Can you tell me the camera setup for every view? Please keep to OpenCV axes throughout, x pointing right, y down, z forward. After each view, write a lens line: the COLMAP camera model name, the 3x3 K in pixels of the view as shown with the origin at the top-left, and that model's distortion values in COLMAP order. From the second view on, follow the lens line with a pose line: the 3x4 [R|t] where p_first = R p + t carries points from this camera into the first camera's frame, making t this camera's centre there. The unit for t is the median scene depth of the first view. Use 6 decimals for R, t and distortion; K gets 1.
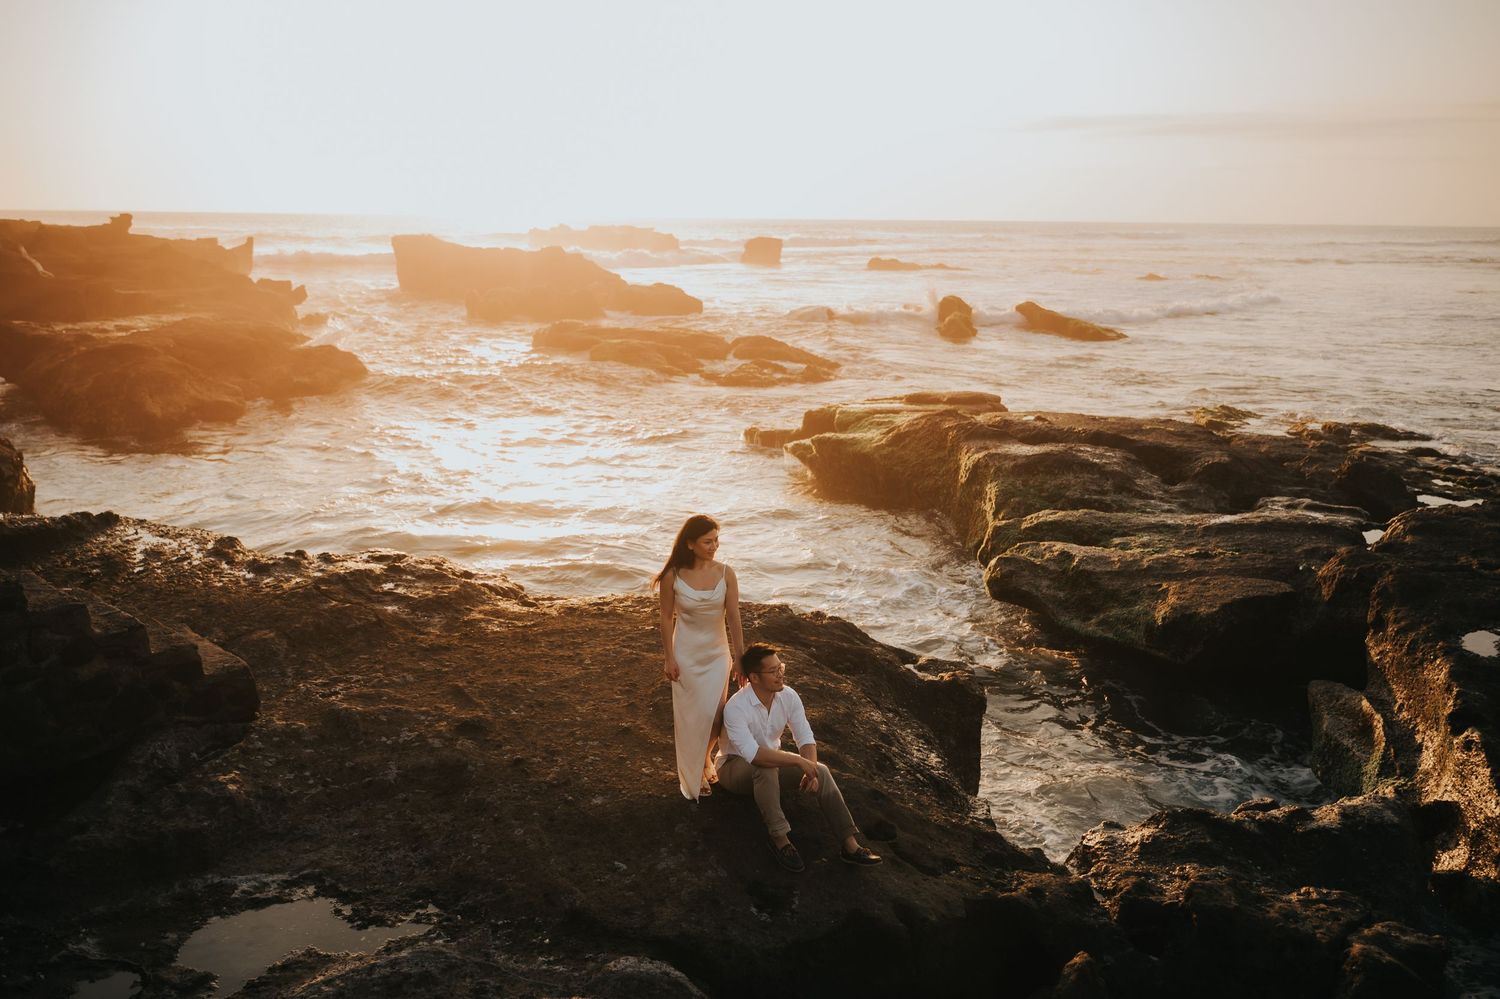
lens RADIAL K [[1267.7, 0, 736.1], [0, 1267.7, 507.5], [0, 0, 1]] dist [0.001833, -0.003926]
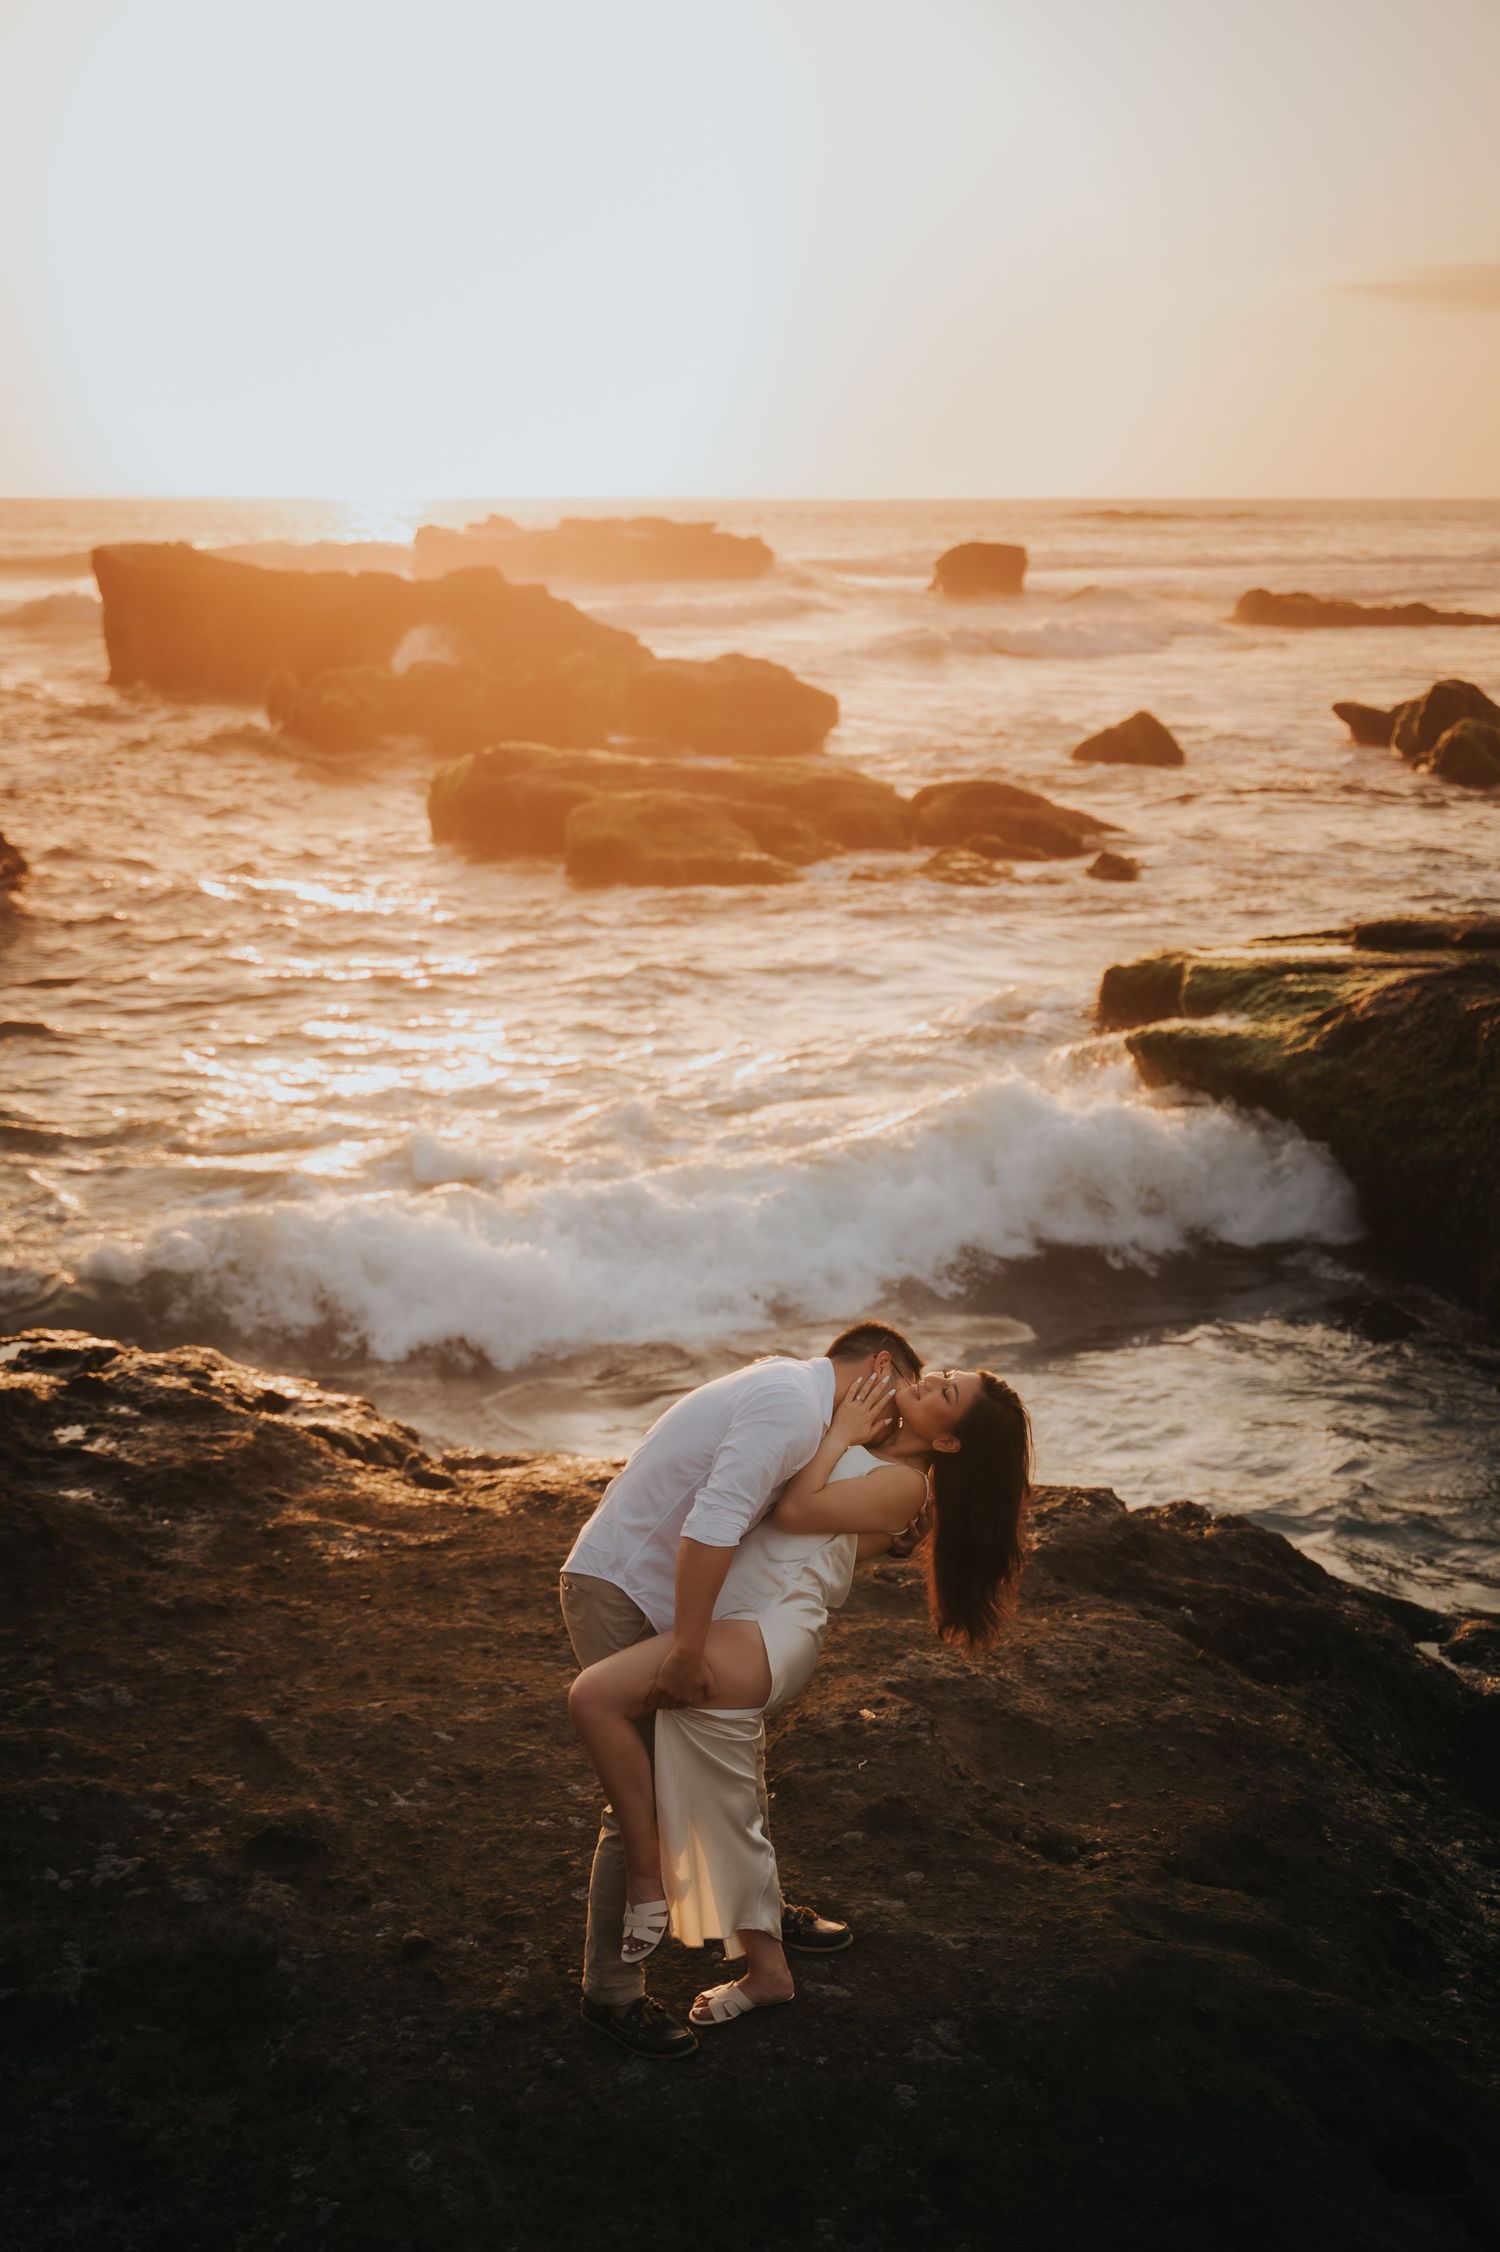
lens RADIAL K [[3064.3, 0, 753.2], [0, 3064.3, 1128.1], [0, 0, 1]] dist [0.005736, -0.051602]
pose [[0.998675, 0.000961, -0.051456, -0.019983], [-0.002093, 0.999757, -0.021948, -0.010655], [0.051423, 0.022027, 0.998434, 0.081584]]
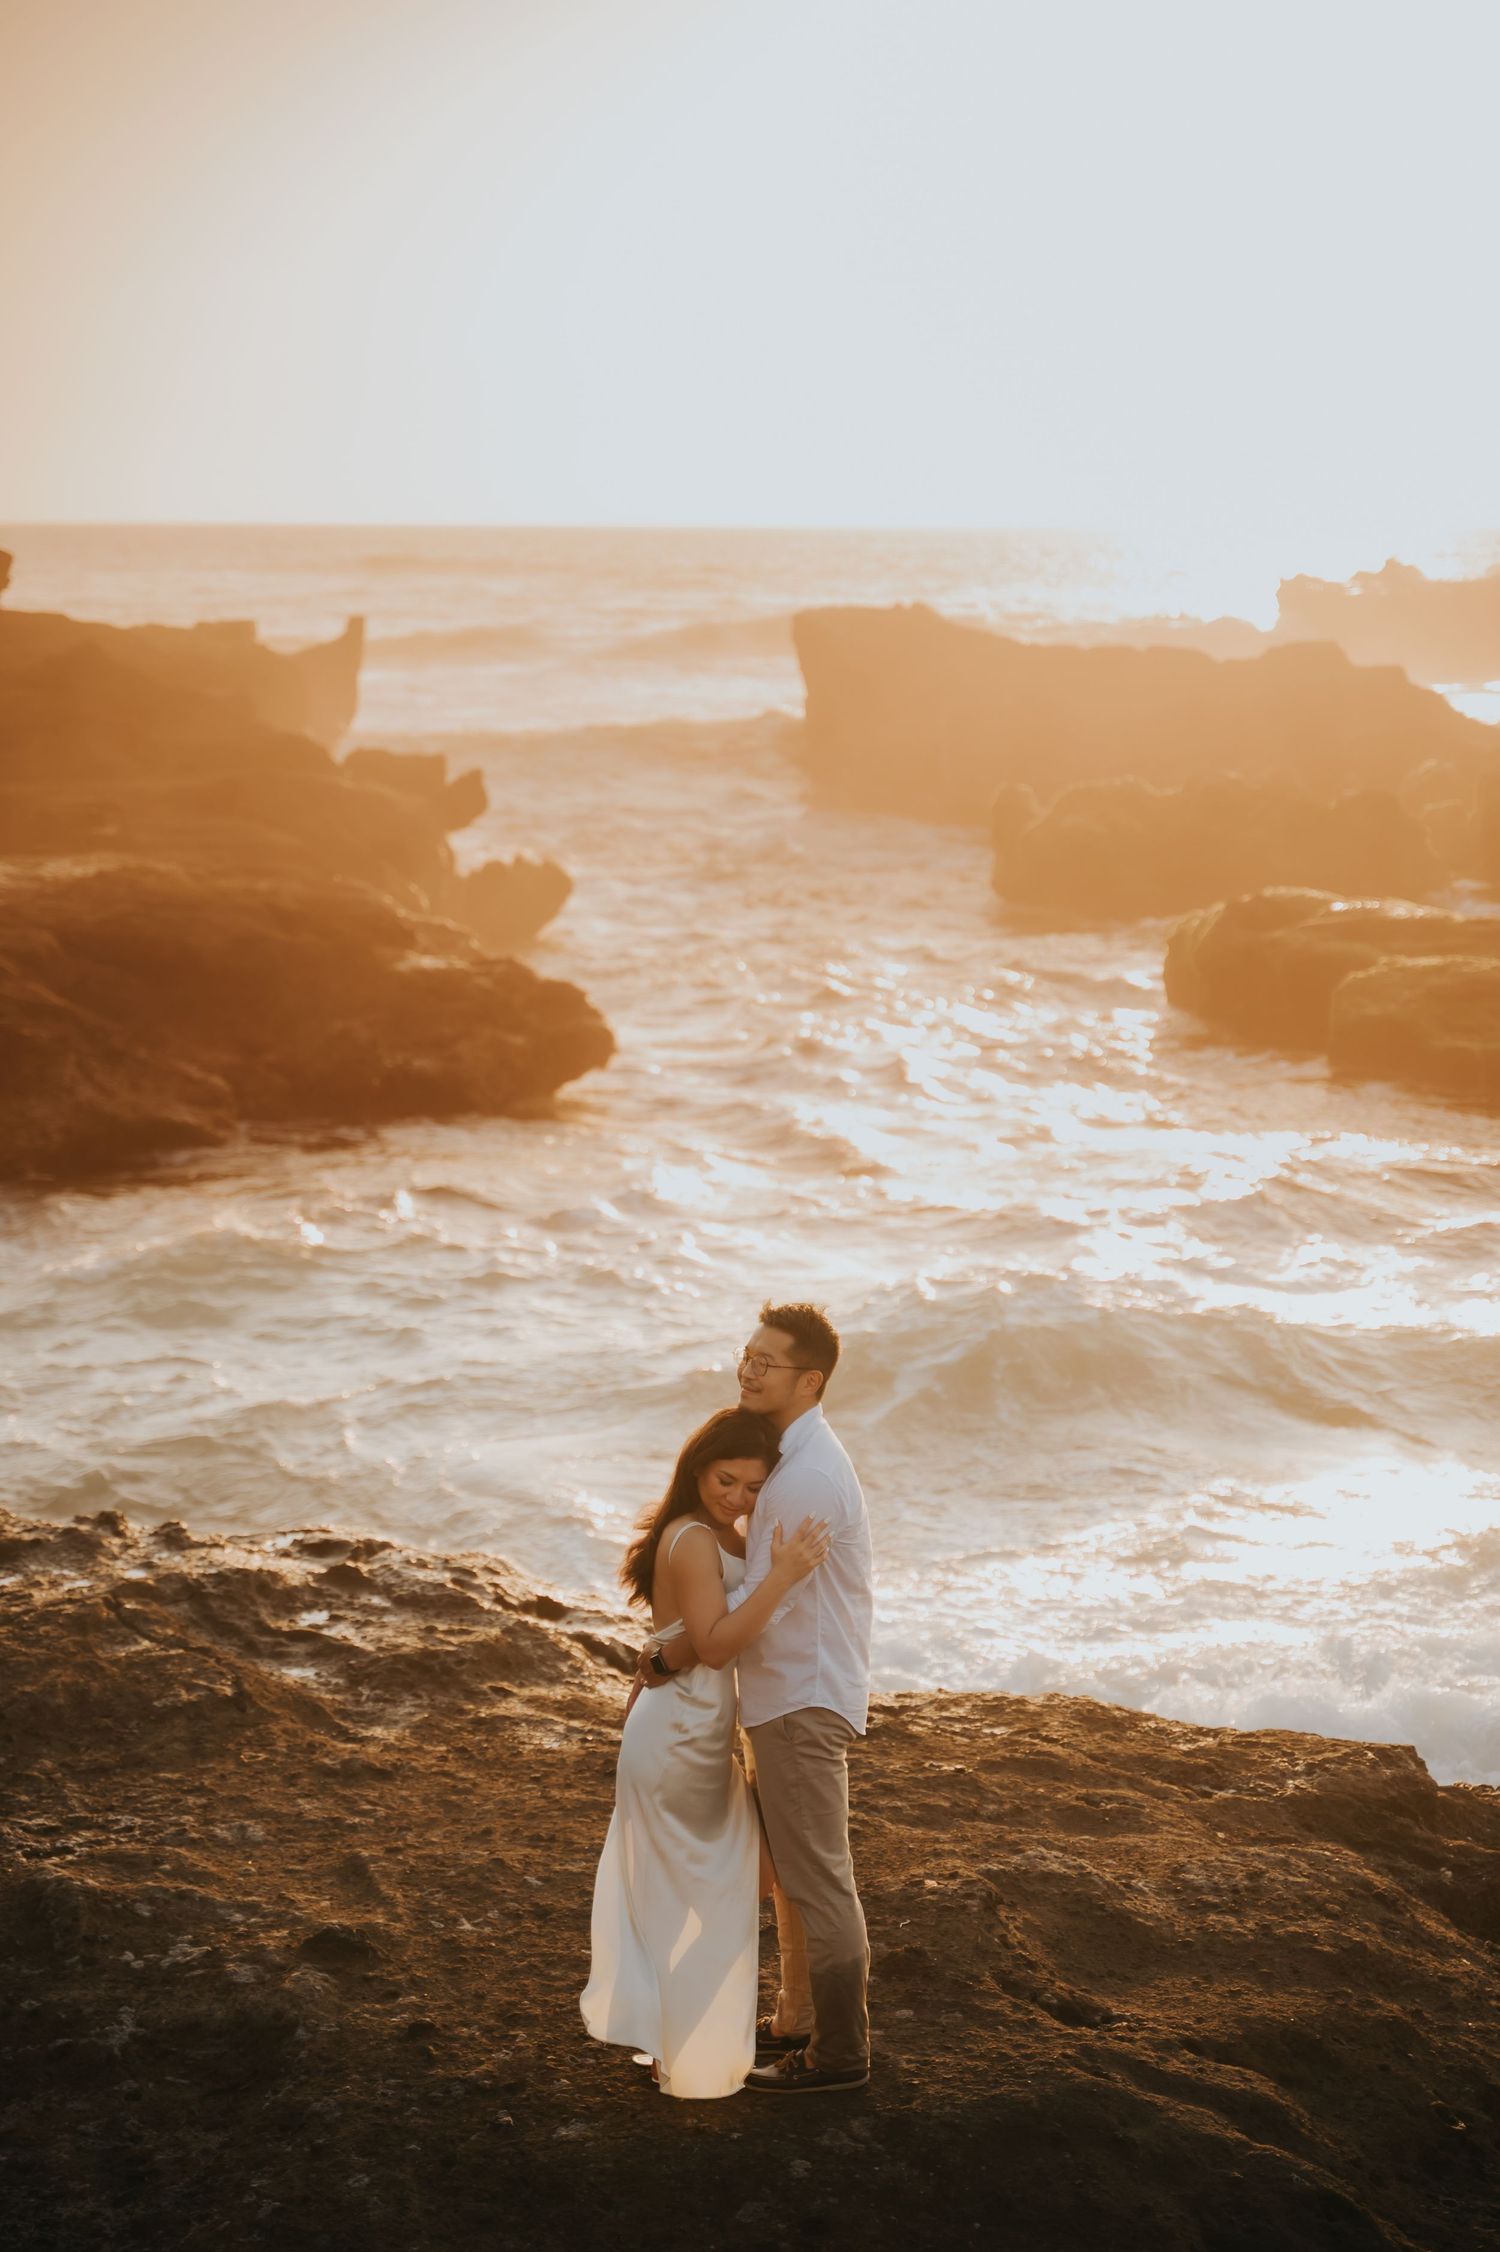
lens RADIAL K [[4425.0, 0, 759.6], [0, 4425.0, 1128.2], [0, 0, 1]] dist [0.009439, -0.132609]
pose [[0.960788, 0.028302, -0.275837, 0.200316], [-0.053379, 0.995049, -0.083833, 0.021187], [0.272099, 0.095270, 0.957542, -0.207450]]
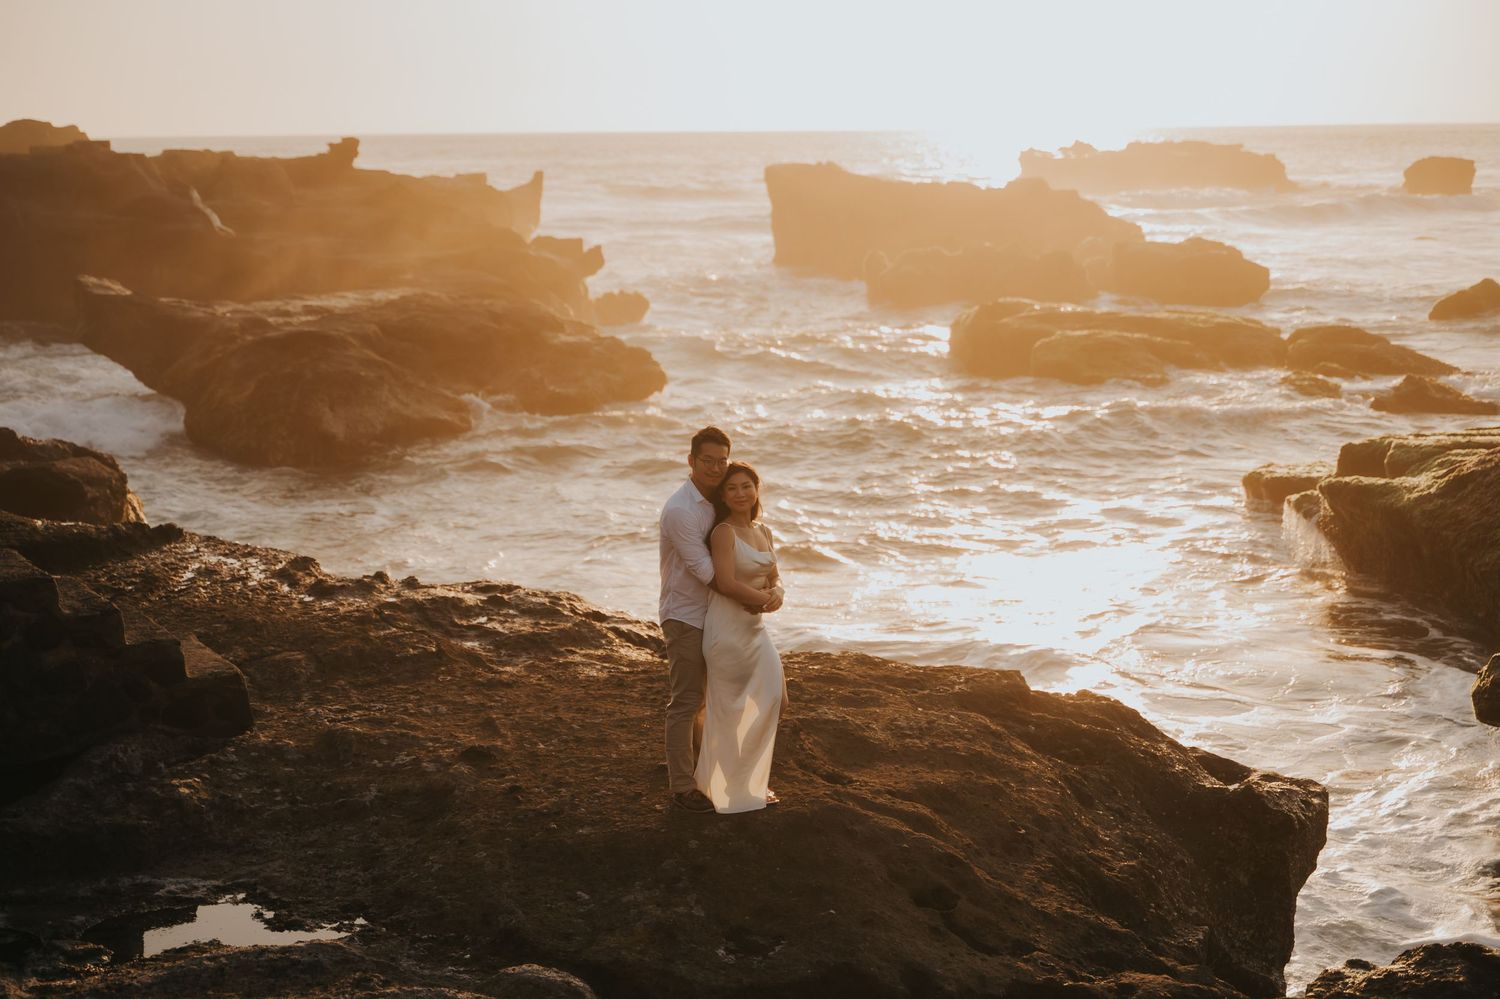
lens RADIAL K [[2280.2, 0, 795.5], [0, 2280.2, 503.8], [0, 0, 1]] dist [0.006042, -0.039005]
pose [[0.965284, 0.021665, -0.260303, 0.251775], [-0.037815, 0.997647, -0.057194, 0.063460], [0.258451, 0.065052, 0.963831, -0.246487]]
